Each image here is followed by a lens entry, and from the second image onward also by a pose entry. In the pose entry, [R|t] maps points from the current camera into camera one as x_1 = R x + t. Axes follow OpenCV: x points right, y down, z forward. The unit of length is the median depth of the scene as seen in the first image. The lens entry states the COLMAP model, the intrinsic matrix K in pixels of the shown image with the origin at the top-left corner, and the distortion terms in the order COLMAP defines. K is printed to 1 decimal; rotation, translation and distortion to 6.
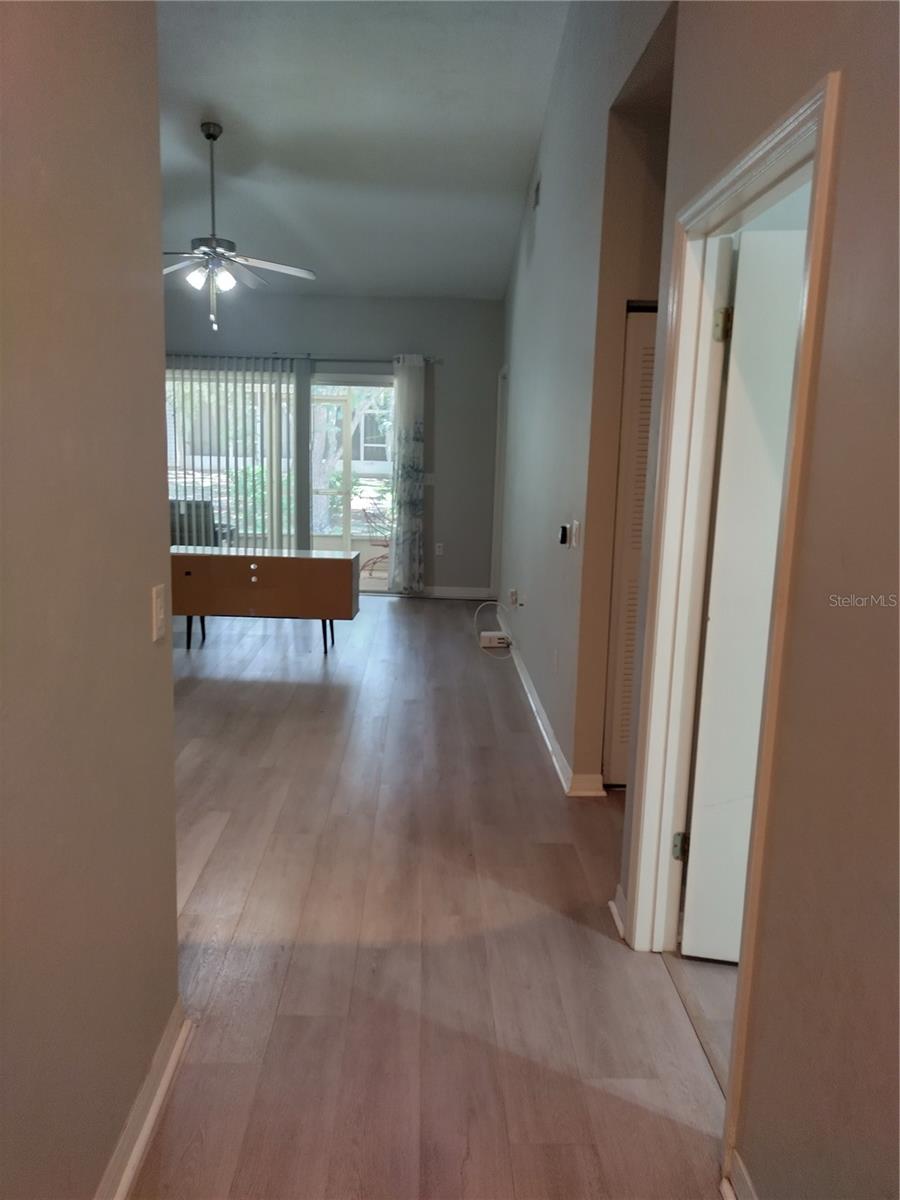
lens RADIAL K [[888.9, 0, 450.0], [0, 888.9, 600.0], [0, 0, 1]] dist [0.002511, -0.010286]
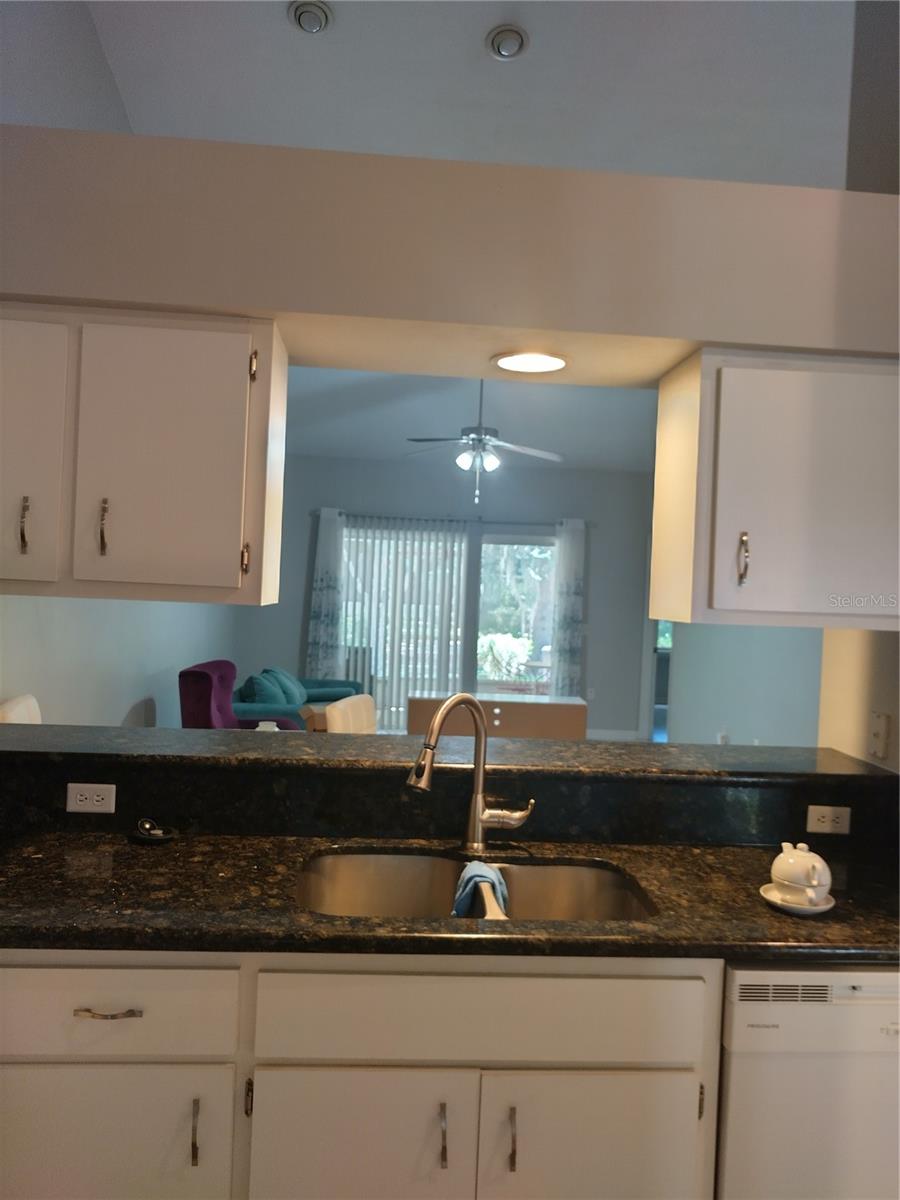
lens RADIAL K [[888.9, 0, 450.0], [0, 888.9, 600.0], [0, 0, 1]] dist [0.002511, -0.010286]
pose [[0.998972, 0.010801, 0.044017, -0.242583], [-0.003823, 0.987809, -0.155627, -0.001204], [-0.045162, 0.155299, 0.986835, -0.076663]]
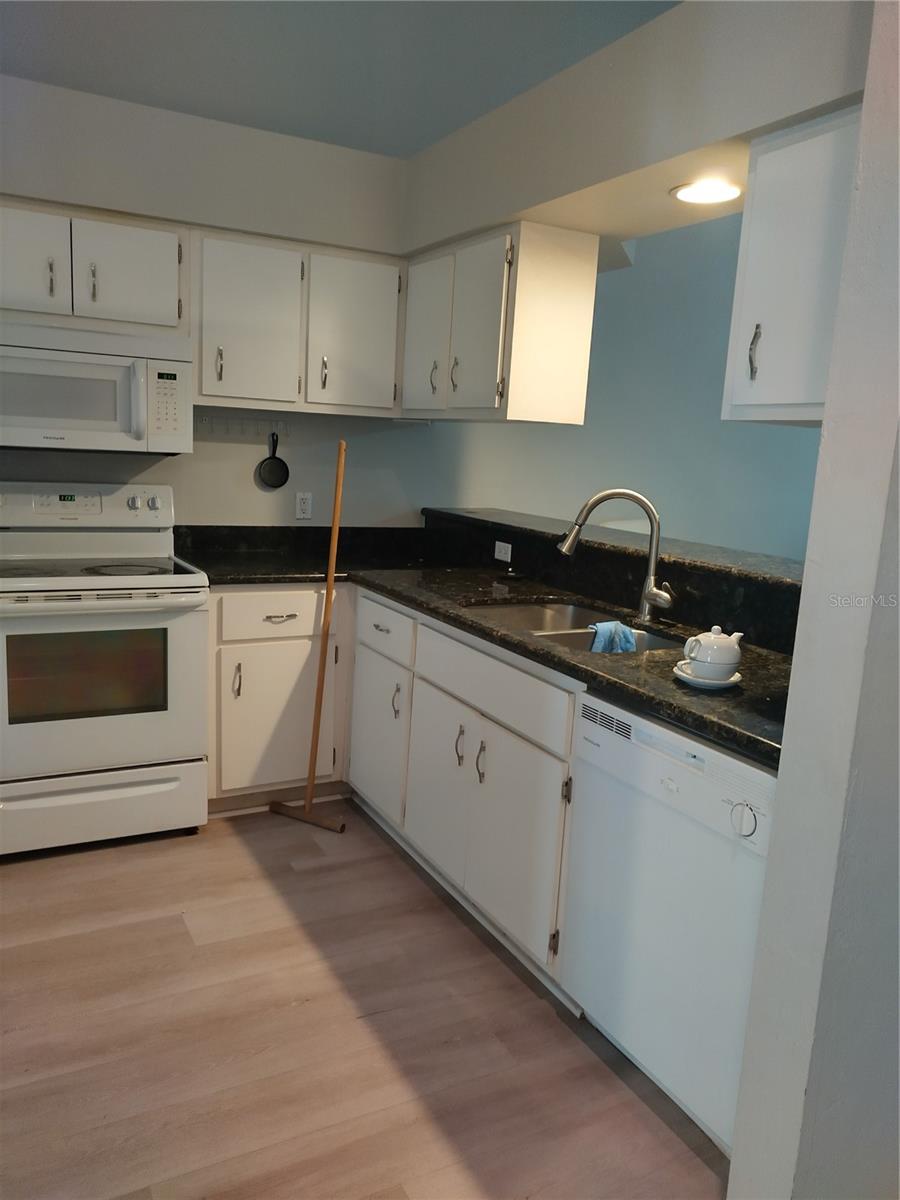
lens RADIAL K [[888.9, 0, 450.0], [0, 888.9, 600.0], [0, 0, 1]] dist [0.002511, -0.010286]
pose [[0.450755, 0.147561, -0.880367, 0.858724], [-0.189794, 0.979535, 0.067007, 0.065388], [0.872237, 0.136884, 0.469536, 0.150009]]
